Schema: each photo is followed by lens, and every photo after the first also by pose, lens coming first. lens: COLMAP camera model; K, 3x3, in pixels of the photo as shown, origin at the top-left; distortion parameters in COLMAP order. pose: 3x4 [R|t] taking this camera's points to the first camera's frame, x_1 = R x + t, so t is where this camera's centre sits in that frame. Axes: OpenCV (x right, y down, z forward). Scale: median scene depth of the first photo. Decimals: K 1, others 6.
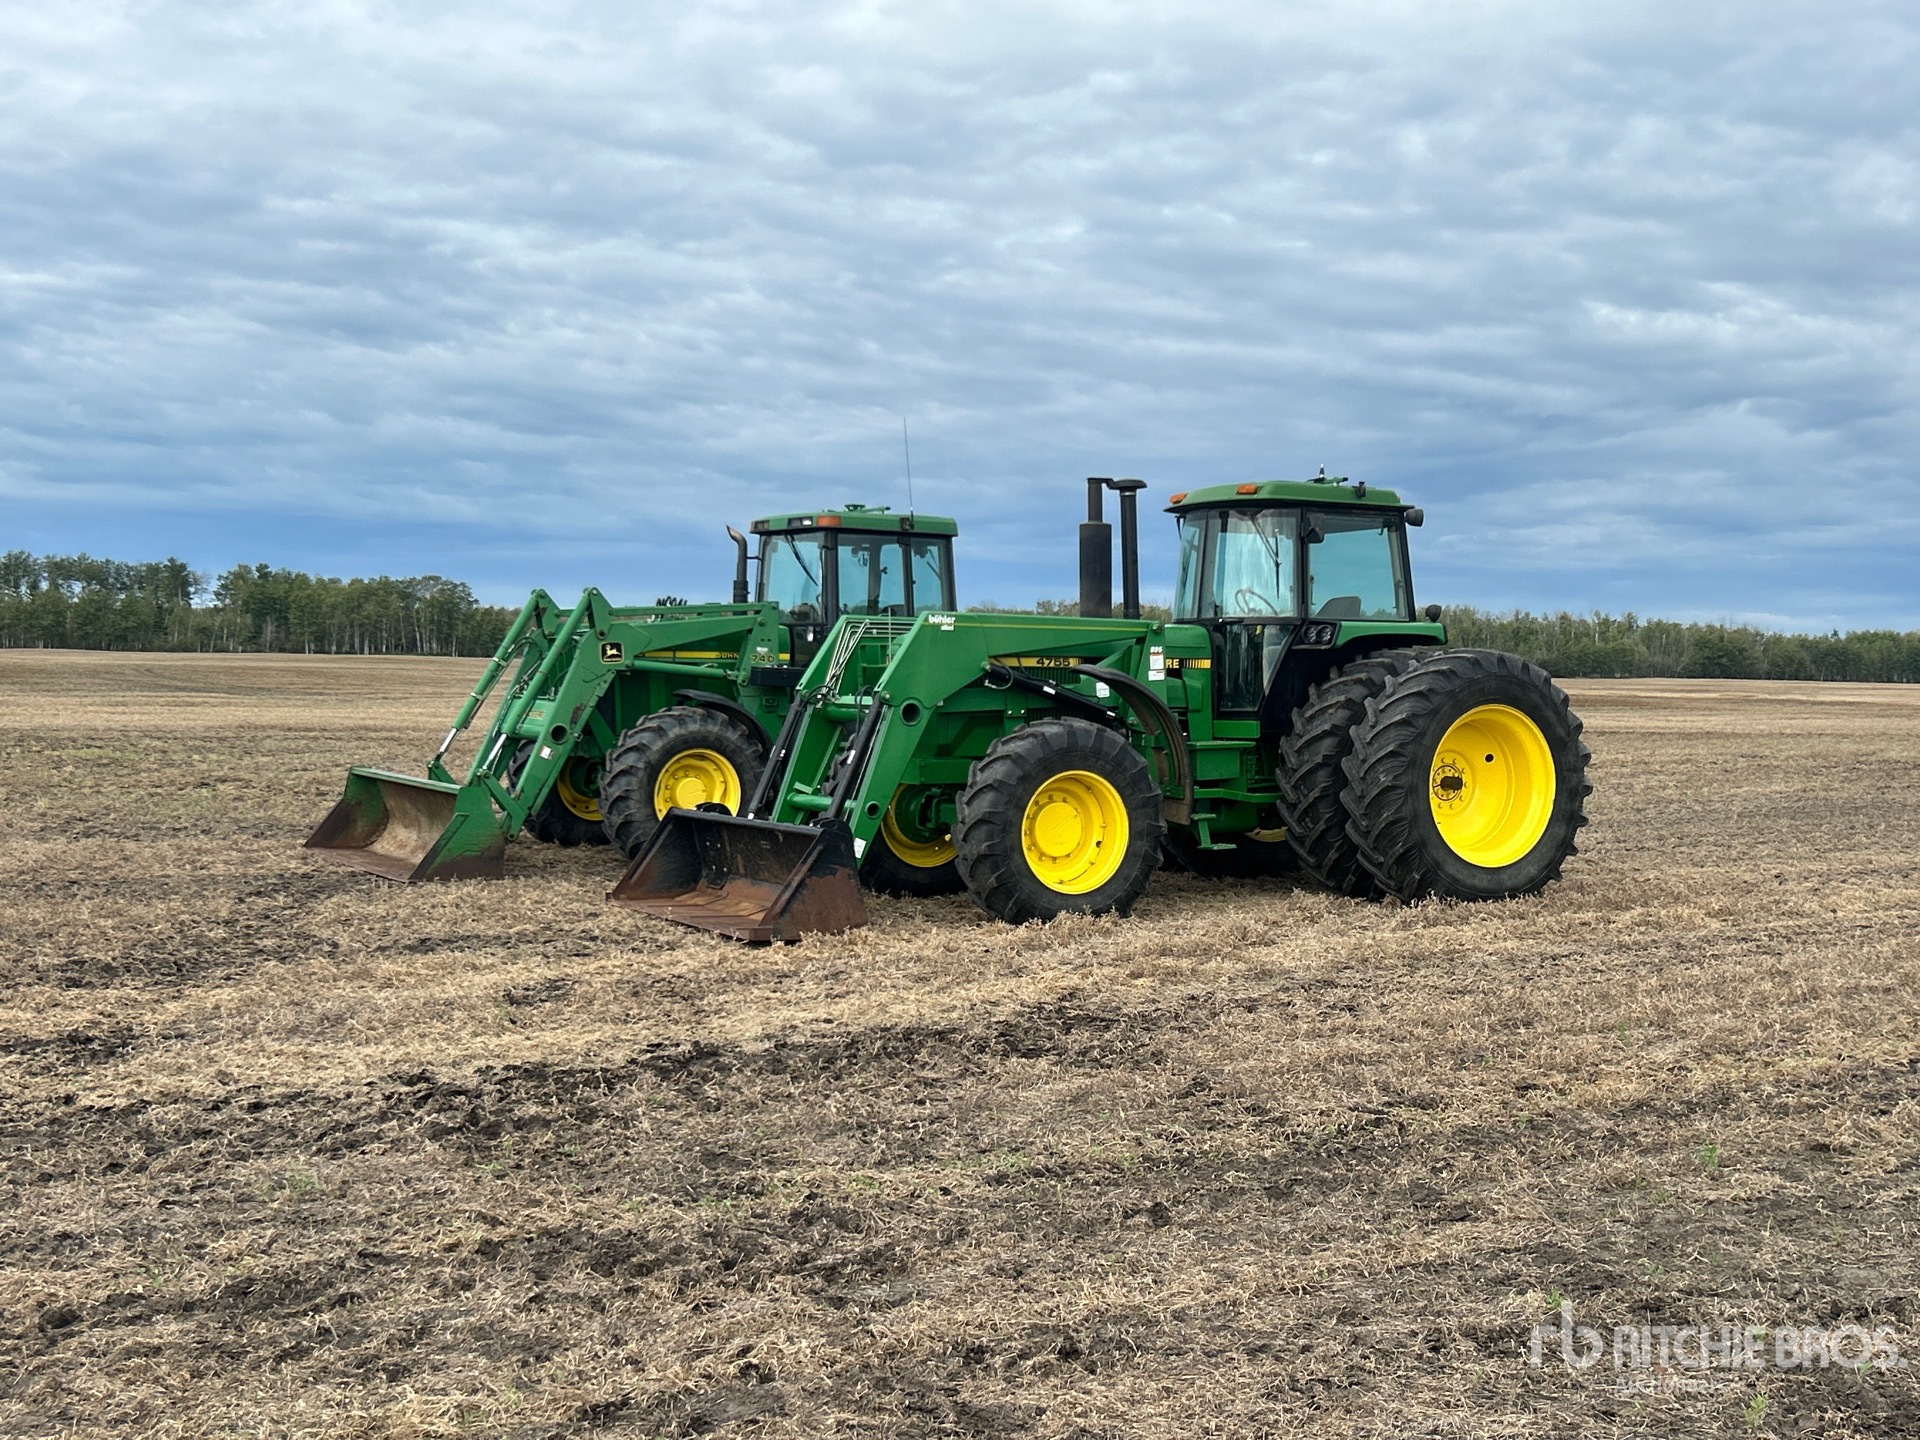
lens RADIAL K [[2217.6, 0, 964.1], [0, 2217.6, 670.7], [0, 0, 1]] dist [0.009163, 0.000000]
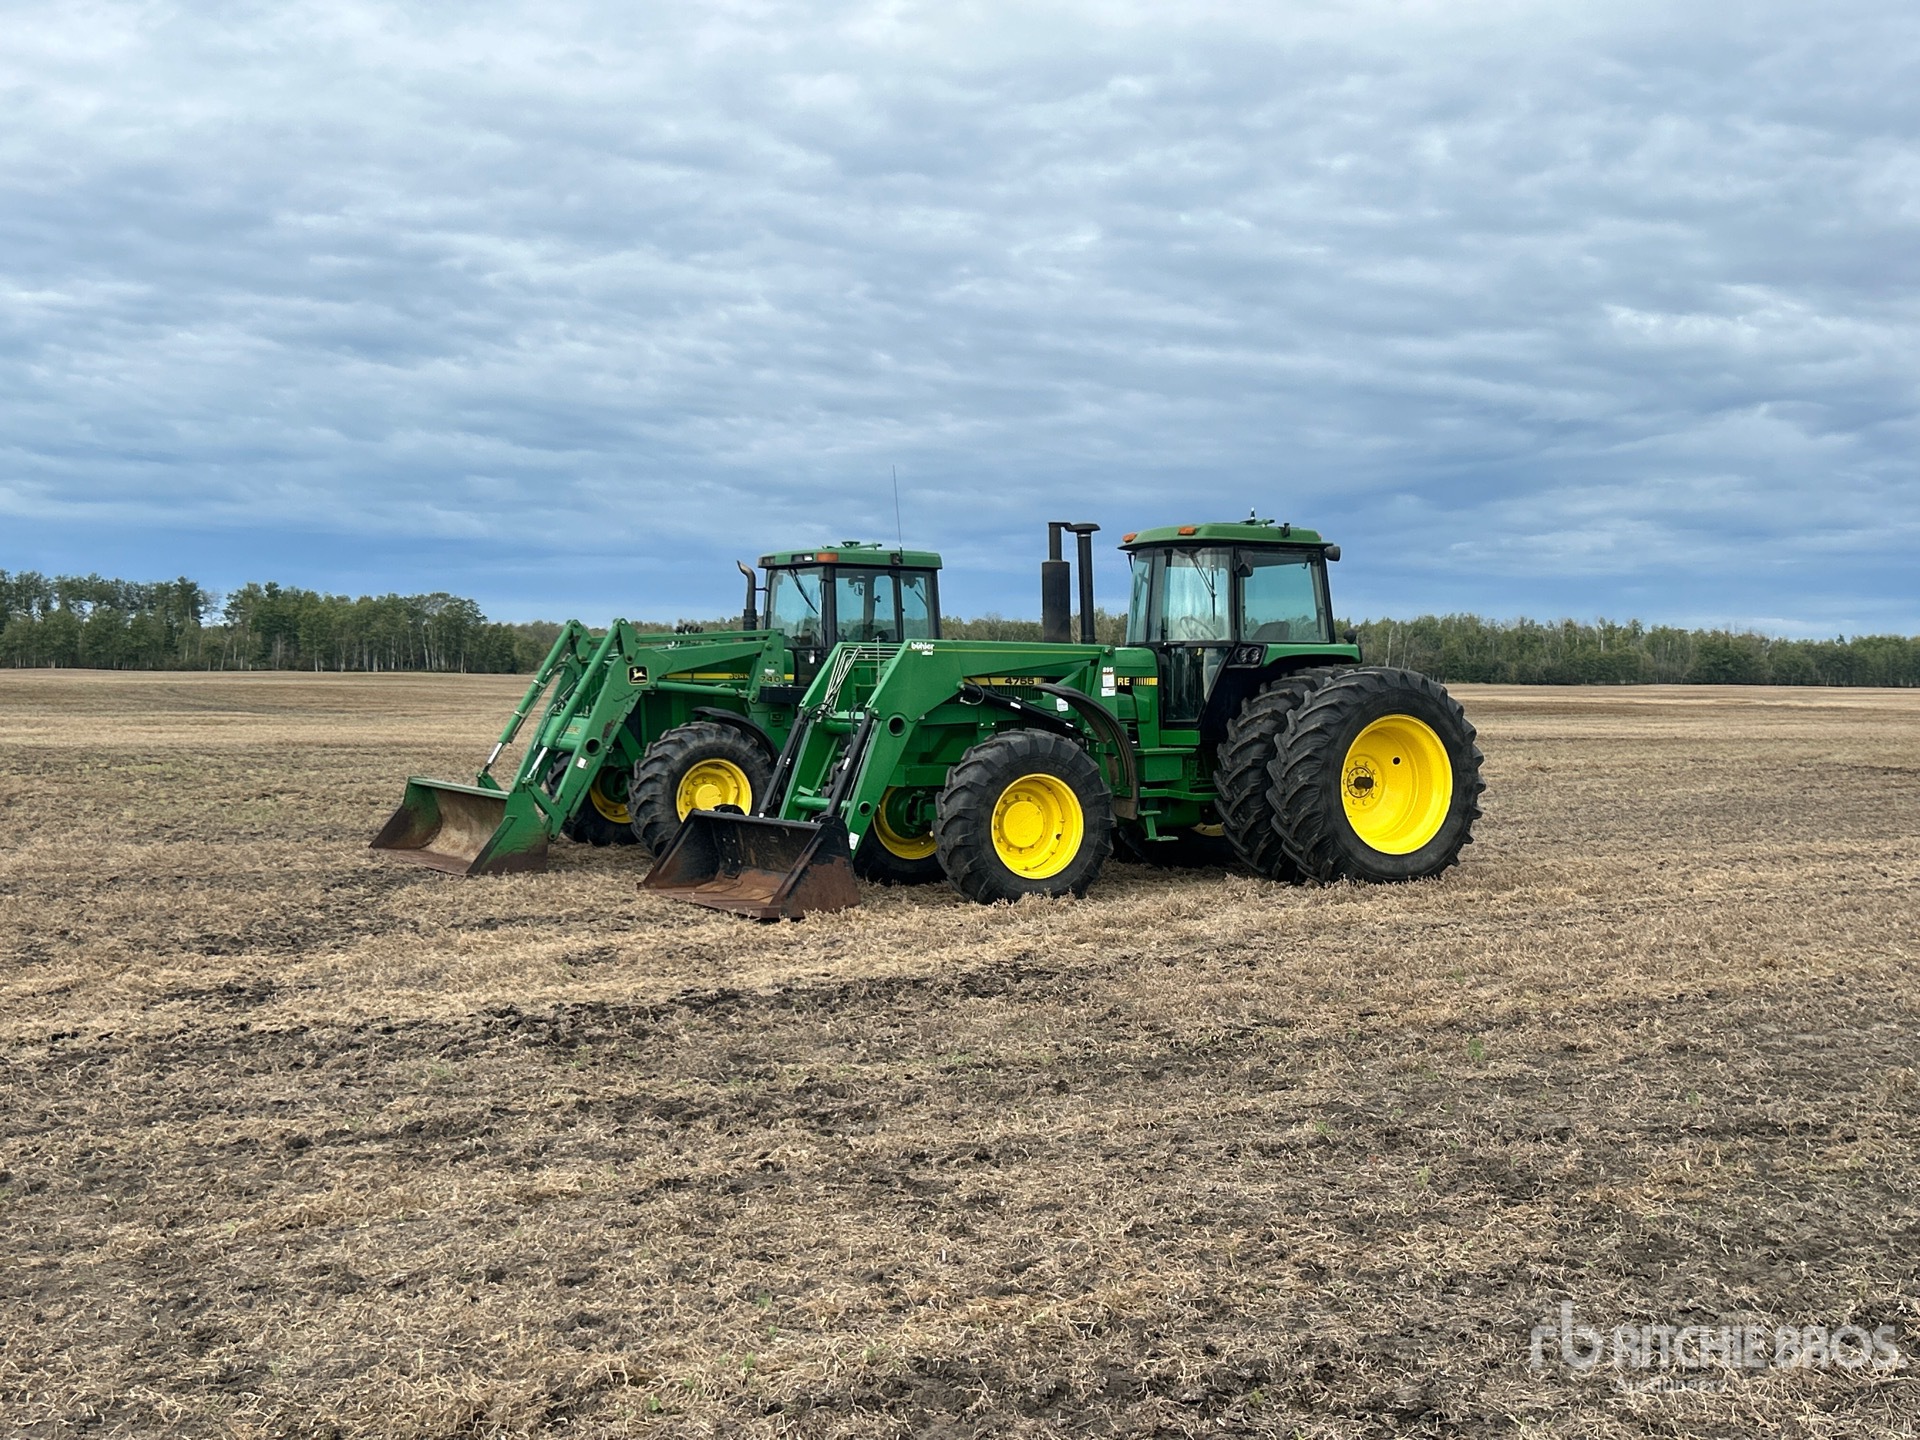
lens RADIAL K [[2217.6, 0, 992.3], [0, 2217.6, 769.4], [0, 0, 1]] dist [0.009163, 0.000000]
pose [[0.999928, -0.007895, 0.009061, 0.013032], [0.007533, 0.999198, 0.039315, -0.003150], [-0.009364, -0.039243, 0.999186, -0.145058]]
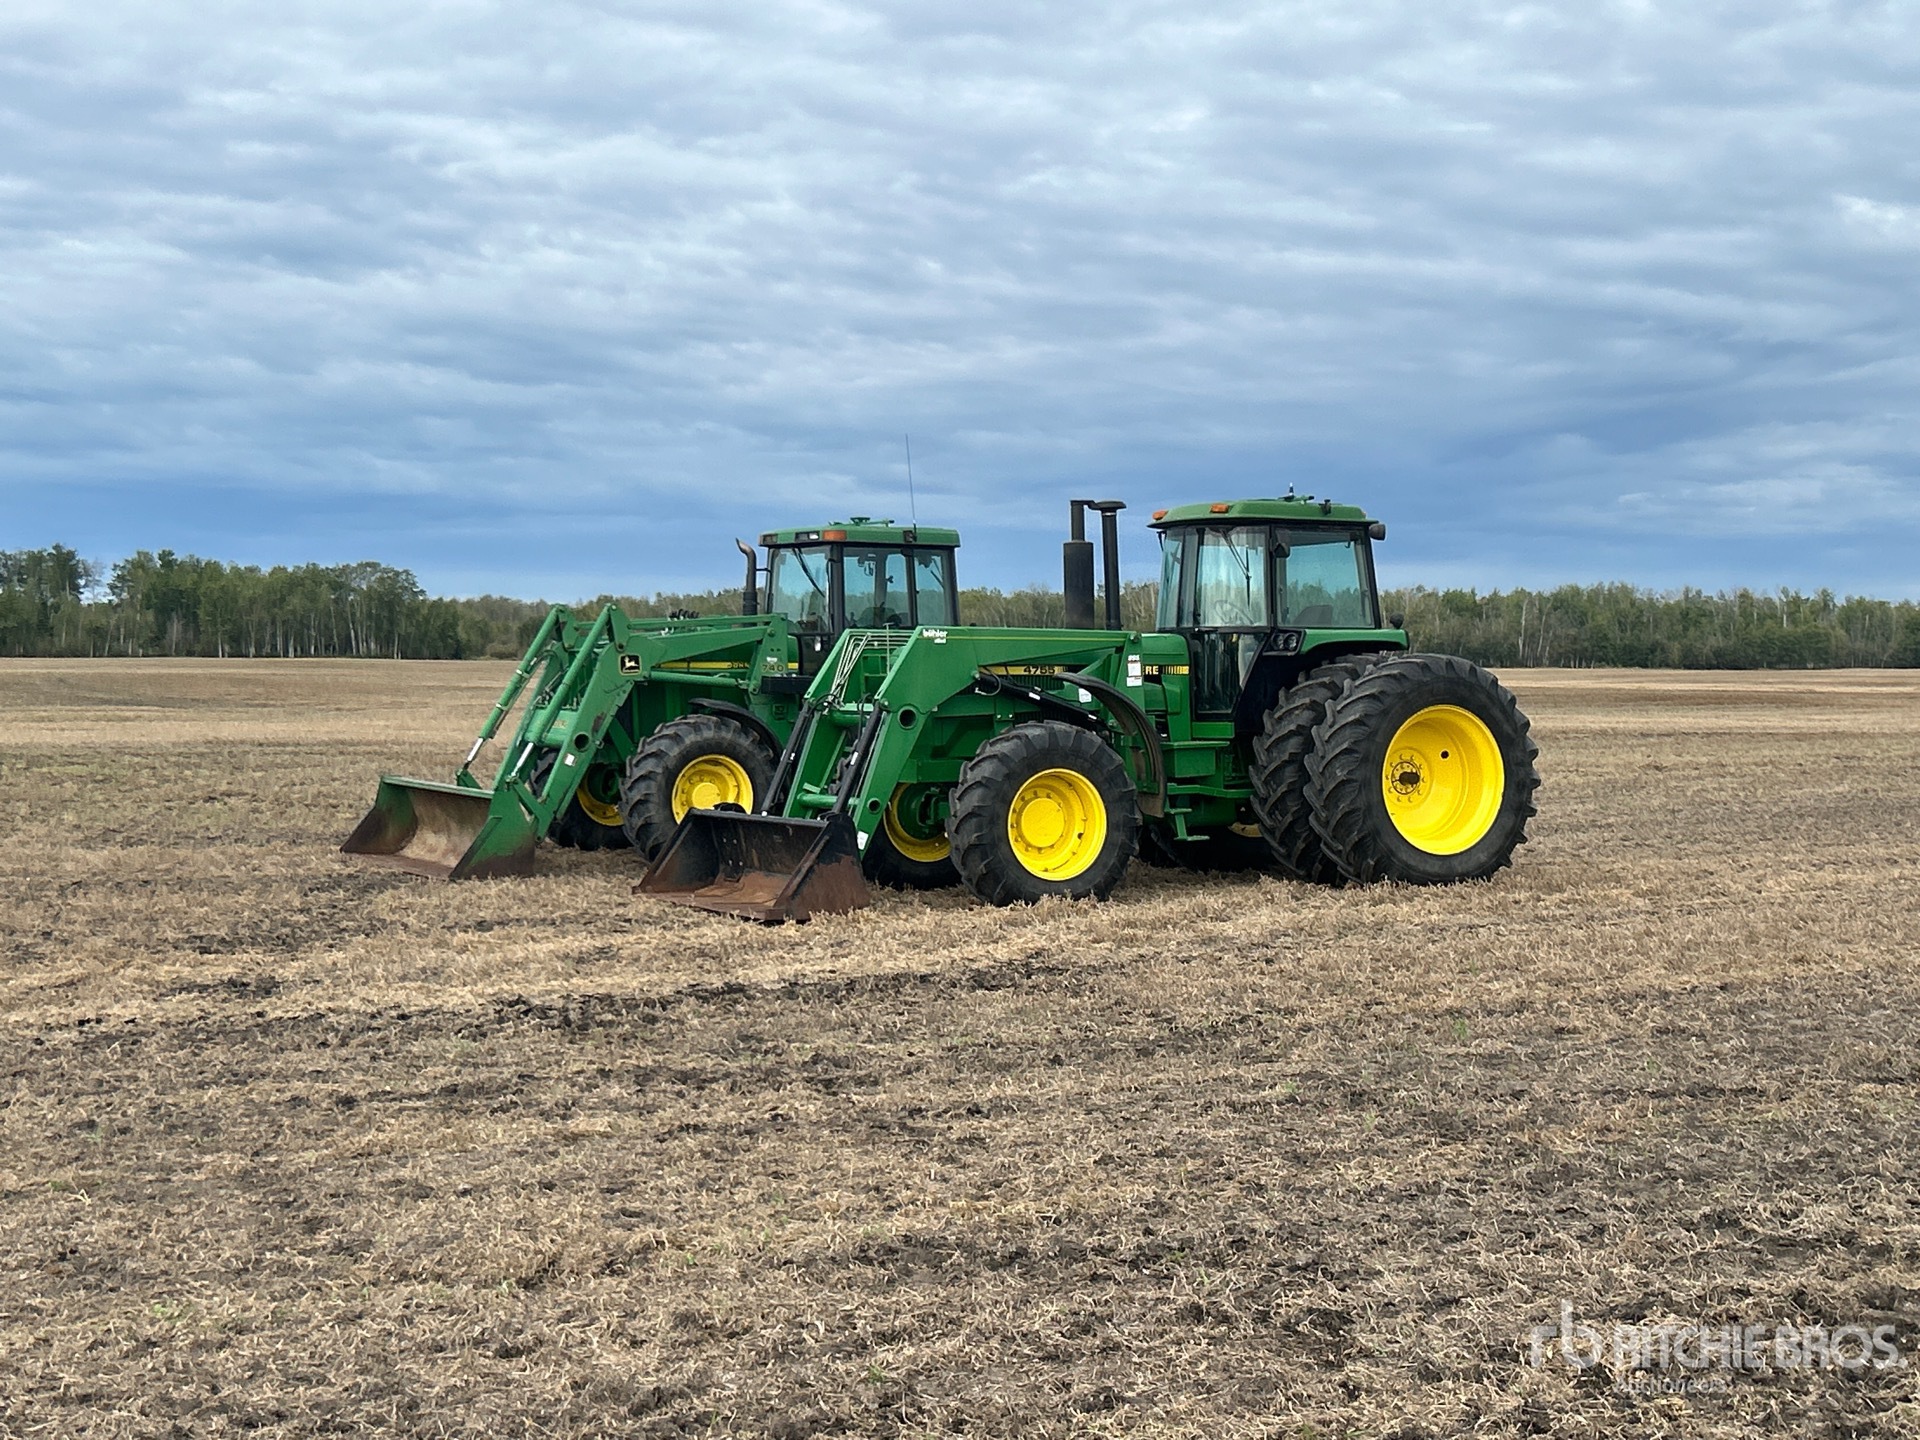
lens RADIAL K [[2806.5, 0, 988.2], [0, 2806.5, 796.1], [0, 0, 1]] dist [0.056624, 0.000000]
pose [[0.999876, -0.010099, -0.012102, 0.027249], [0.010642, 0.998898, 0.045709, -0.004972], [0.011627, -0.045832, 0.998882, -0.335798]]
